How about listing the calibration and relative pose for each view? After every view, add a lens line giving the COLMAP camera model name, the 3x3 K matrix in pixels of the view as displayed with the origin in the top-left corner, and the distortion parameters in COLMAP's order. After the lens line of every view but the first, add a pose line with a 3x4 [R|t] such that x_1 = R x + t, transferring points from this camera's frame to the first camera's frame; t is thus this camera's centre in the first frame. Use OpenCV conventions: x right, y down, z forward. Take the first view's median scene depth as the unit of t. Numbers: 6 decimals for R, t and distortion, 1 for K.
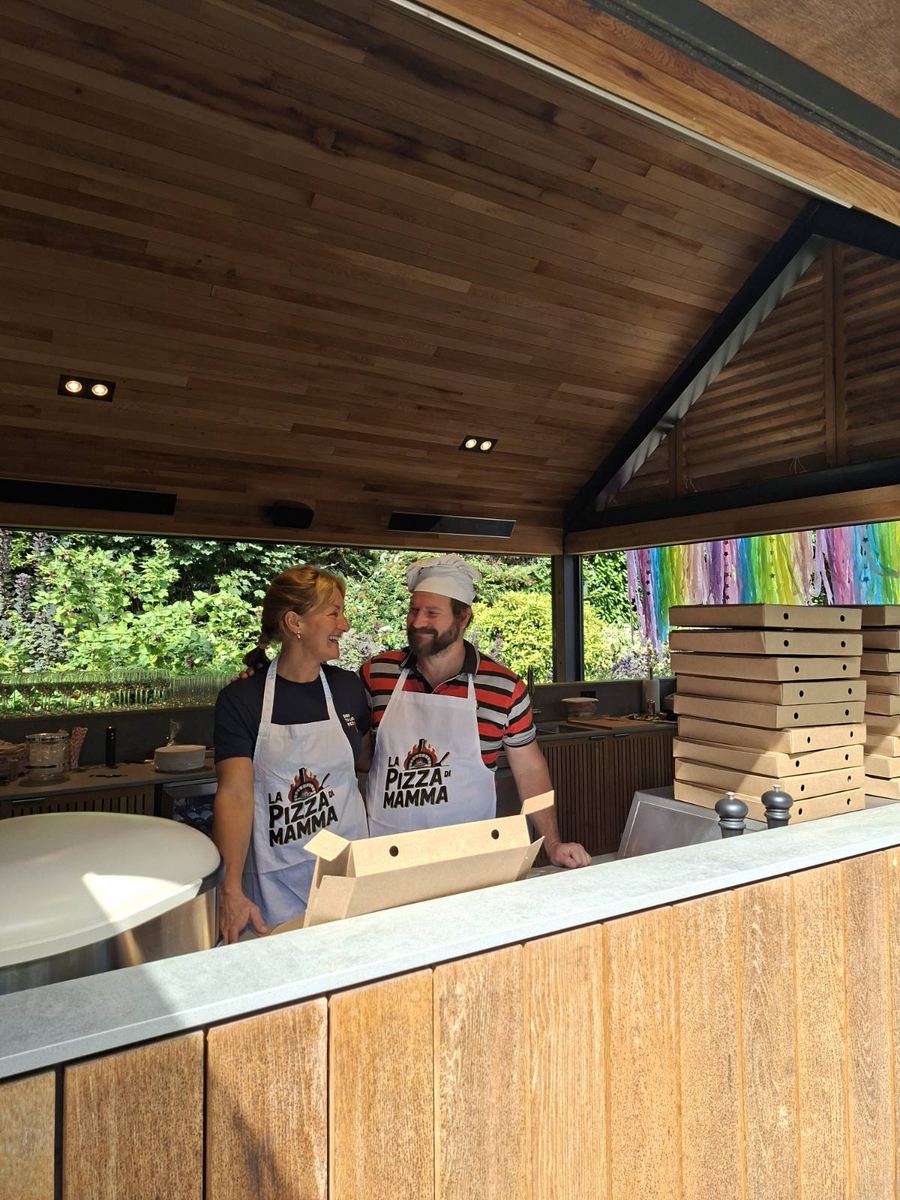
lens RADIAL K [[828.6, 0, 450.0], [0, 828.6, 600.0], [0, 0, 1]] dist [0.103427, -0.118150]
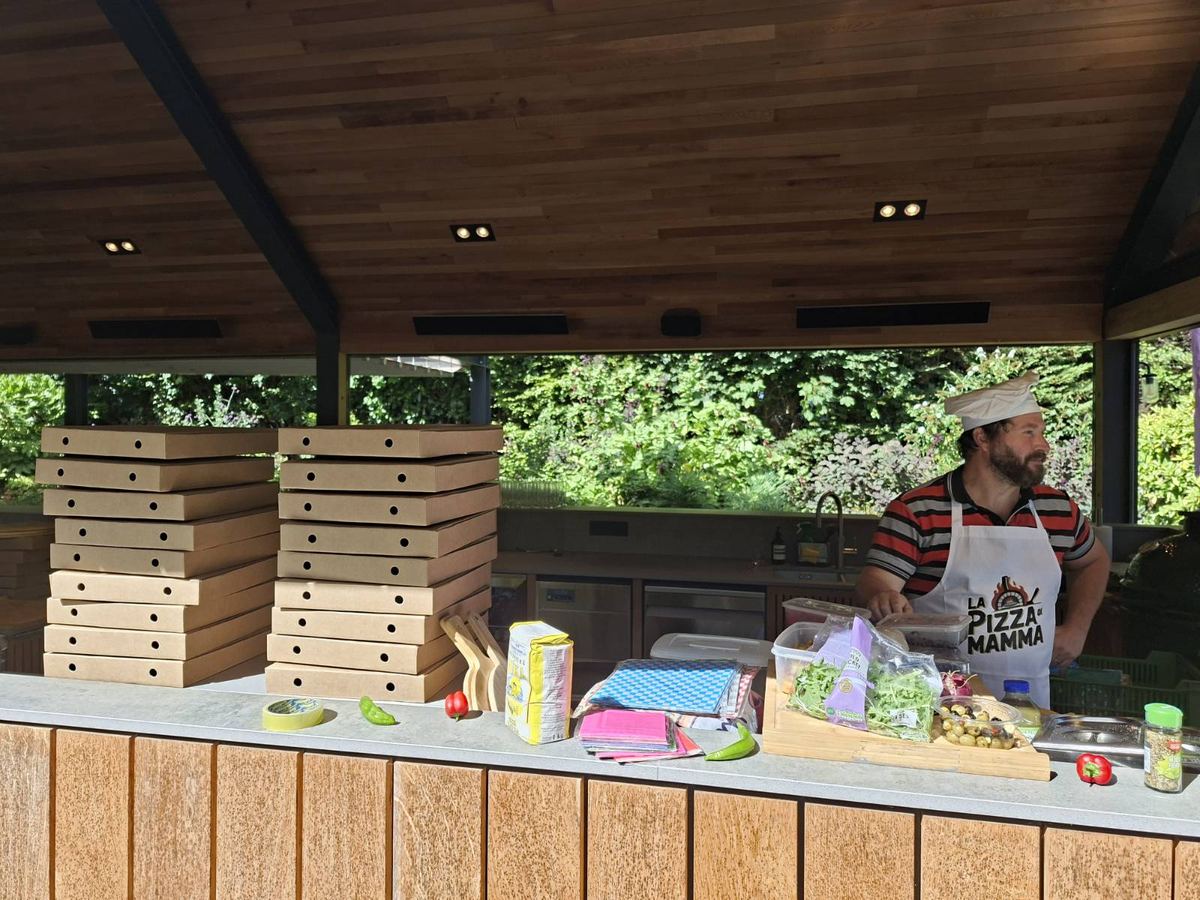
lens RADIAL K [[828.6, 0, 601.9], [0, 828.6, 444.9], [0, 0, 1]] dist [0.103427, -0.118150]
pose [[0.705133, 0.022518, -0.708717, 0.484738], [0.011257, 0.999014, 0.042941, -0.002744], [0.708985, -0.038257, 0.704185, 0.268929]]
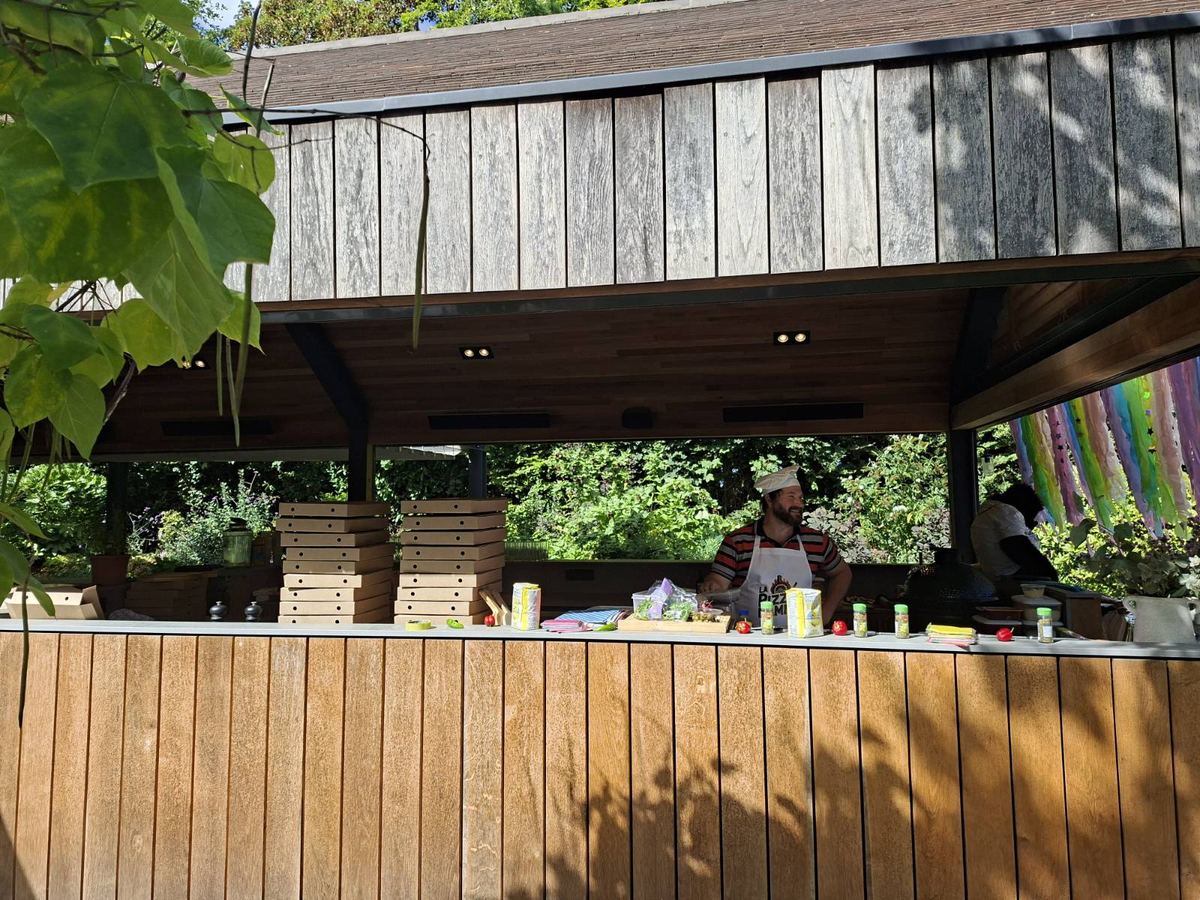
lens RADIAL K [[828.6, 0, 601.9], [0, 828.6, 444.9], [0, 0, 1]] dist [0.103427, -0.118150]
pose [[0.712948, -0.051262, -0.699341, 0.722446], [0.026208, 0.998575, -0.046477, -0.005717], [0.700727, 0.014807, 0.713275, 0.069524]]
